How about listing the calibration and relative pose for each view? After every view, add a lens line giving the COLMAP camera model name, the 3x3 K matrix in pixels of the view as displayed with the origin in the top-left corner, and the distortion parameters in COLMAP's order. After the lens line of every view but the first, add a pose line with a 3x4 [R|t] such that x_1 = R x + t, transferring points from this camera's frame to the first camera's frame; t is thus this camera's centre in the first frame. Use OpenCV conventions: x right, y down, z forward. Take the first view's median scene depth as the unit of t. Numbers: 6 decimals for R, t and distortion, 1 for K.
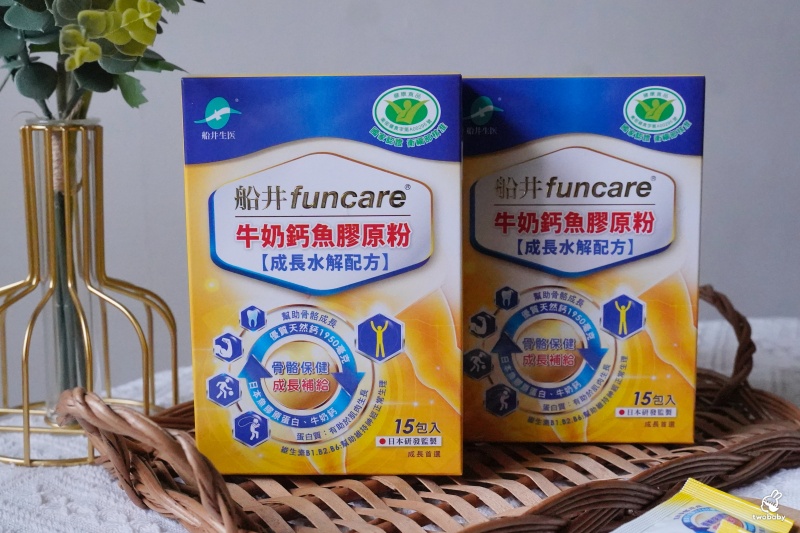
lens RADIAL K [[1161.9, 0, 395.3], [0, 1161.9, 262.1], [0, 0, 1]] dist [0.004226, 0.000000]
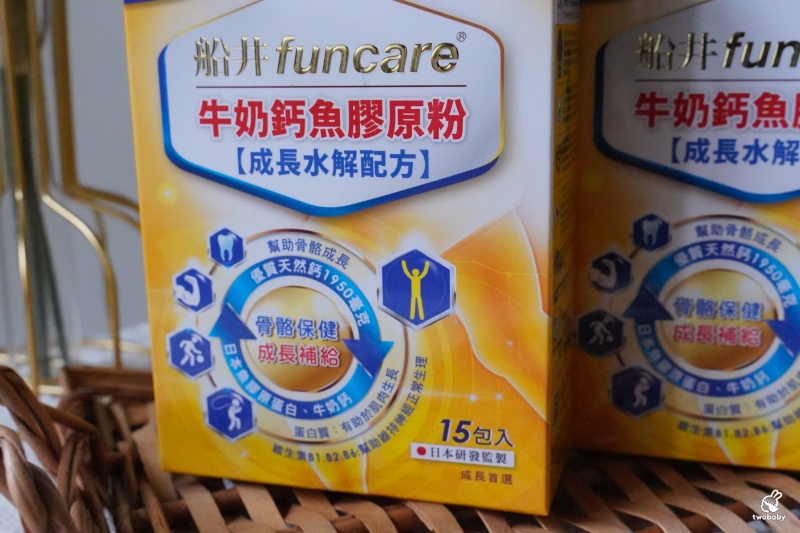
lens RADIAL K [[1016.7, 0, 400.9], [0, 1016.7, 270.5], [0, 0, 1]] dist [0.000493, 0.000000]
pose [[0.966921, 0.049679, -0.250193, 0.113158], [-0.030497, 0.996330, 0.079975, 0.012812], [0.253248, -0.069699, 0.964887, 0.477372]]
